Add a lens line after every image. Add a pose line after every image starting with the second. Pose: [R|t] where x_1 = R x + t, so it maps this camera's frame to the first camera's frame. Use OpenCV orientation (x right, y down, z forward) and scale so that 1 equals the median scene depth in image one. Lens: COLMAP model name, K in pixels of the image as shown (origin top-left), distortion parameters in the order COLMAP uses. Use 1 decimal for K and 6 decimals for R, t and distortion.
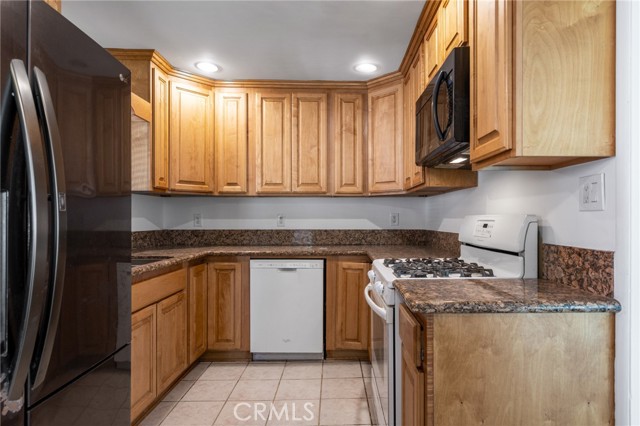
lens RADIAL K [[361.7, 0, 342.6], [0, 361.7, 218.5], [0, 0, 1]] dist [-0.000830, 0.000263]
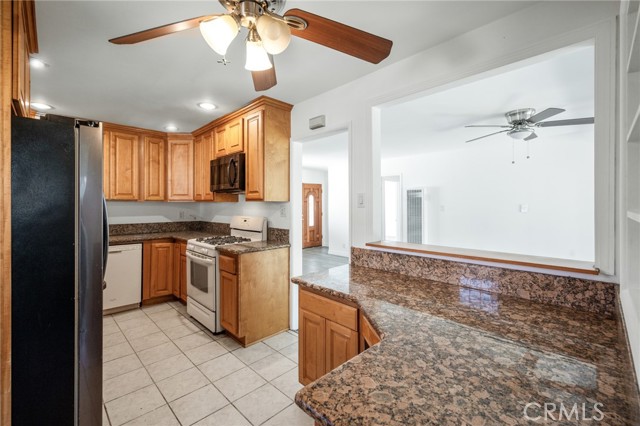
lens RADIAL K [[278.4, 0, 322.0], [0, 278.4, 204.7], [0, 0, 1]] dist [0.002093, 0.000227]
pose [[0.720132, -0.000200, 0.693837, -0.331121], [0.000763, 1.000000, -0.000503, -0.054779], [-0.693836, 0.000892, 0.720132, -0.430612]]
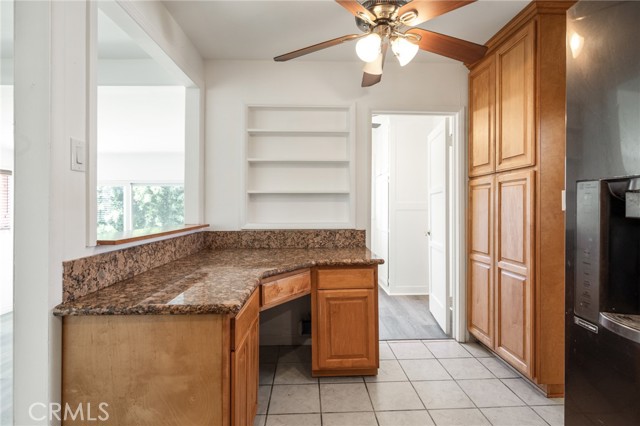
lens RADIAL K [[315.7, 0, 316.9], [0, 315.7, 207.5], [0, 0, 1]] dist [0.000649, -0.001143]
pose [[-0.999555, -0.003196, -0.029649, -0.003249], [-0.003243, 0.999994, 0.001535, -0.000535], [0.029644, 0.001630, -0.999559, 0.489732]]
